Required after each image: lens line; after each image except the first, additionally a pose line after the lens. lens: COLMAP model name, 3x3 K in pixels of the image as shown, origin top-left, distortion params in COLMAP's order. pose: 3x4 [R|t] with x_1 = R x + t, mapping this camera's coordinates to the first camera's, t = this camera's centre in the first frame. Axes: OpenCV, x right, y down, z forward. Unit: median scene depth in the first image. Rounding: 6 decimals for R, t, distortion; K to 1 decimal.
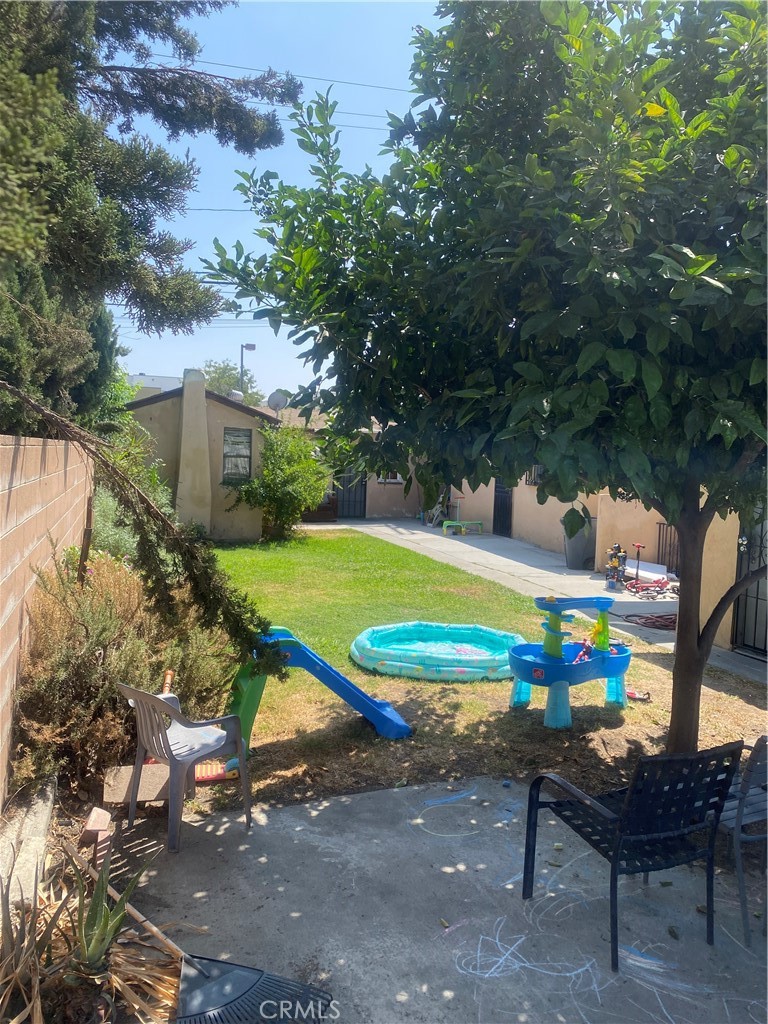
lens RADIAL K [[793.8, 0, 384.0], [0, 793.8, 512.0], [0, 0, 1]] dist [0.034876, -0.004839]
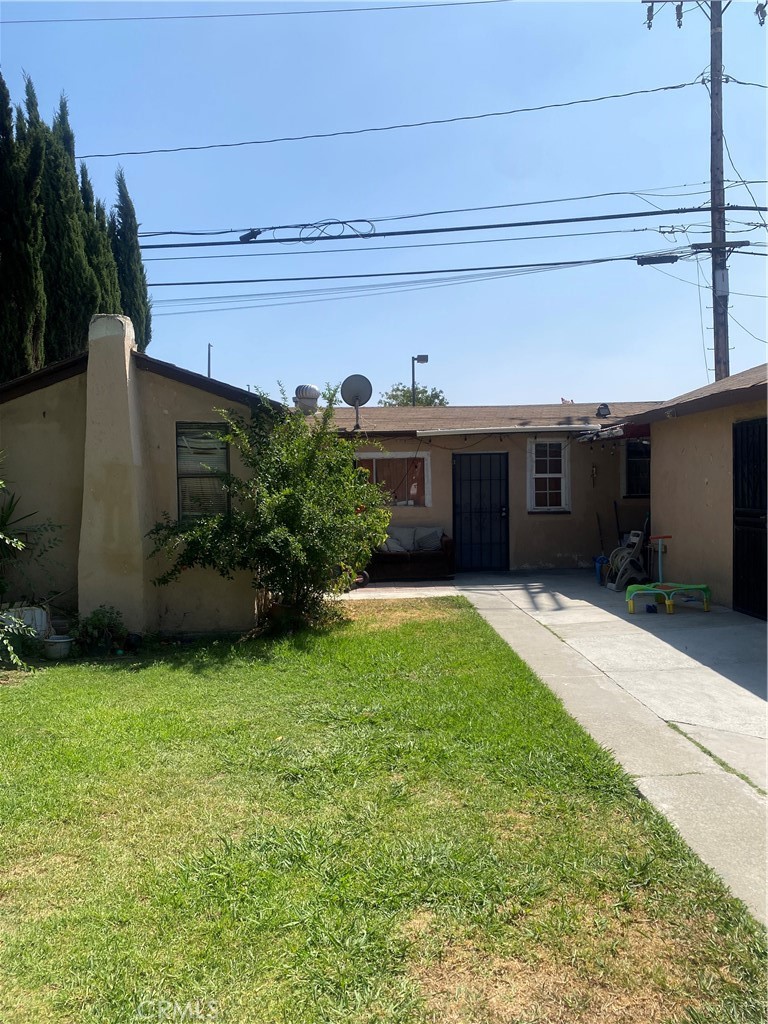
lens RADIAL K [[793.8, 0, 384.0], [0, 793.8, 512.0], [0, 0, 1]] dist [0.034876, -0.004839]
pose [[0.959768, -0.034715, -0.278640, 0.069400], [0.024069, 0.998847, -0.041541, -0.017926], [0.279760, 0.033163, 0.959497, 0.461424]]
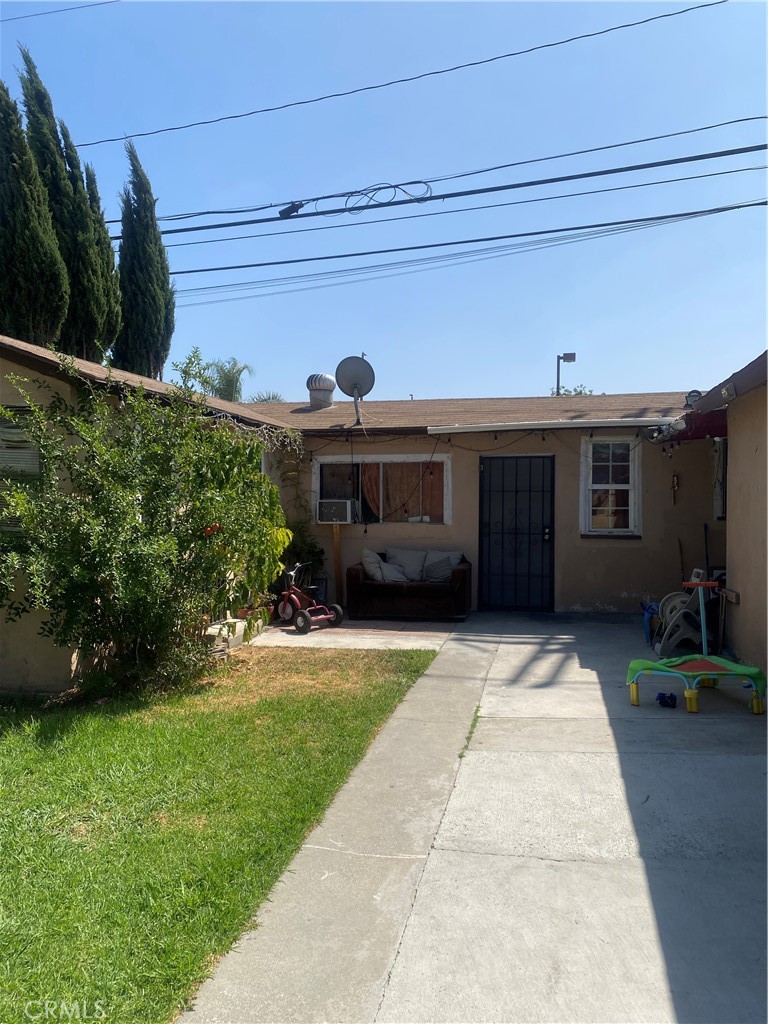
lens RADIAL K [[791.5, 0, 384.9], [0, 791.5, 493.4], [0, 0, 1]] dist [0.051815, 0.002138]
pose [[0.862896, -0.031183, -0.504419, 0.159285], [-0.011267, 0.996660, -0.080888, -0.028695], [0.505256, 0.075481, 0.859662, 0.676420]]
